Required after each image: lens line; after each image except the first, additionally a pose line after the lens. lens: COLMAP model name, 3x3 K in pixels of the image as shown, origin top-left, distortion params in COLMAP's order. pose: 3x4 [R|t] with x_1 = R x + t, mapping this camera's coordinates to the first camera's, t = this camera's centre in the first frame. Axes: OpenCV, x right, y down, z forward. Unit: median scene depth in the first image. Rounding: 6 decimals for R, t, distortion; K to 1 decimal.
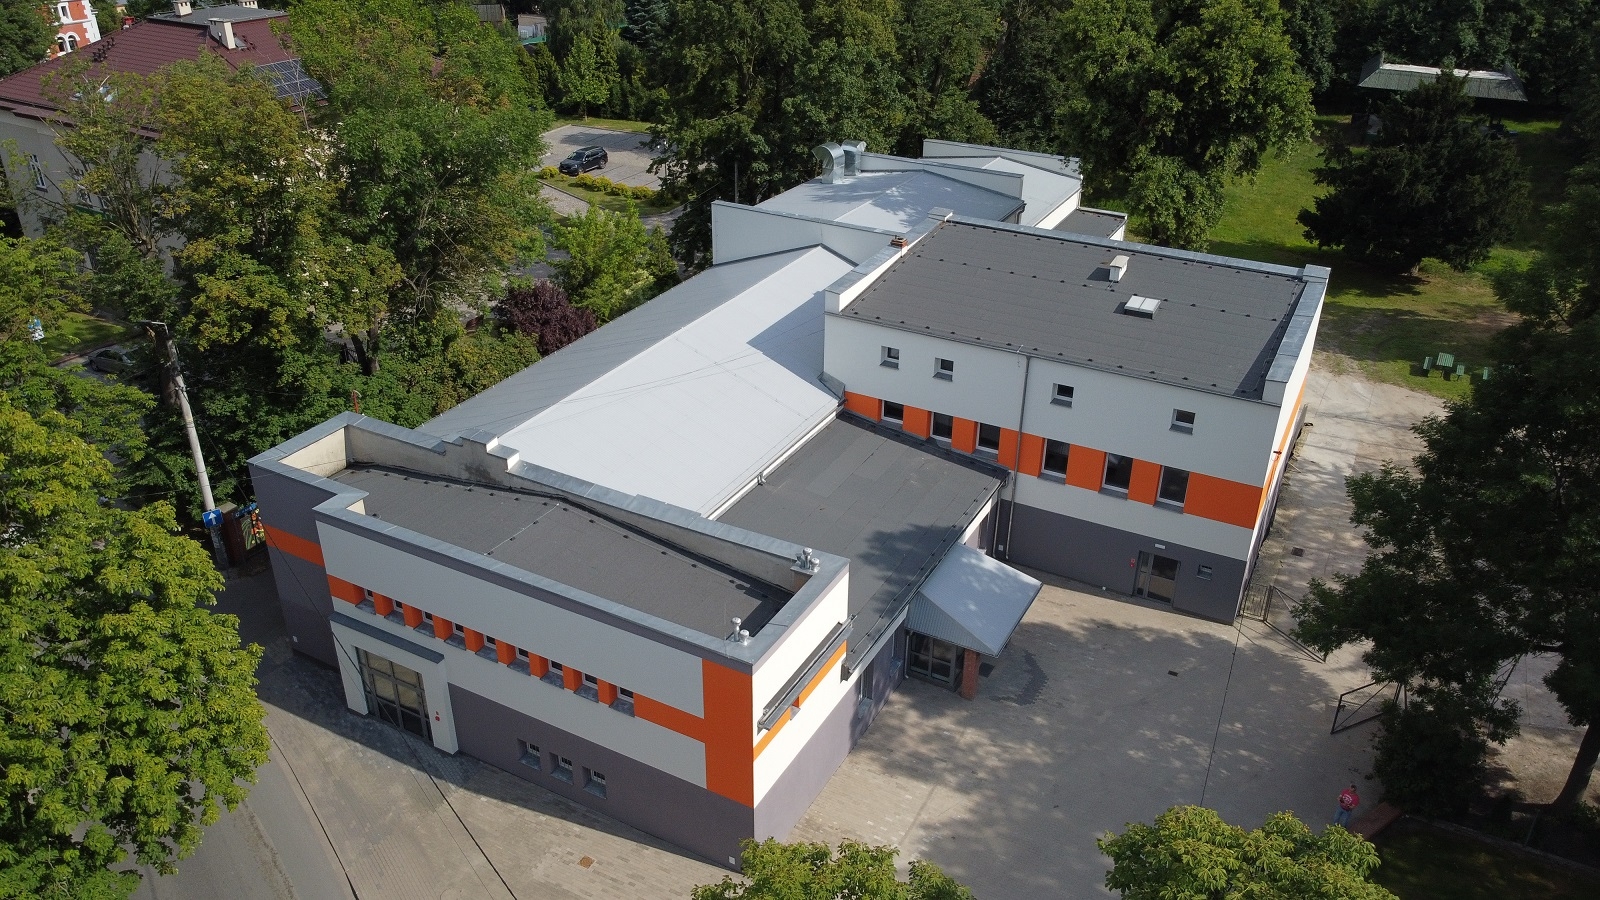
lens RADIAL K [[1221.0, 0, 795.6], [0, 1221.0, 451.5], [0, 0, 1]] dist [0.003099, -0.008973]
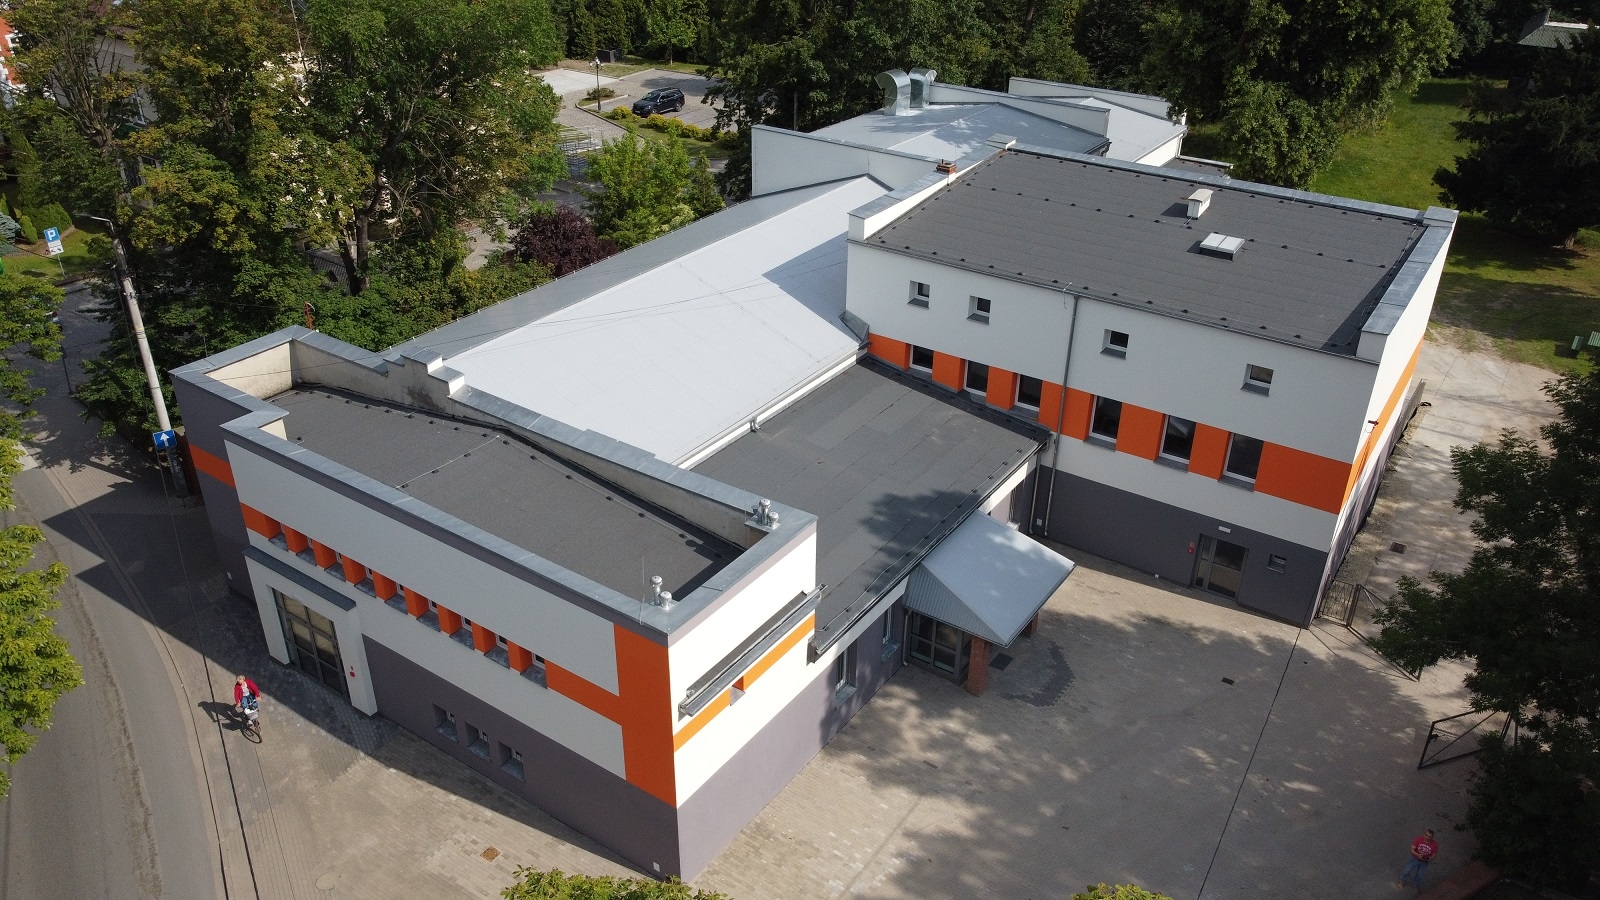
lens RADIAL K [[1214.6, 0, 800.0], [0, 1214.6, 450.0], [0, 0, 1]] dist [-0.004551, 0.003165]
pose [[0.994318, 0.051777, -0.093008, 0.083747], [-0.050390, 0.998581, 0.017206, 0.023556], [0.093767, -0.012422, 0.995517, 0.143573]]
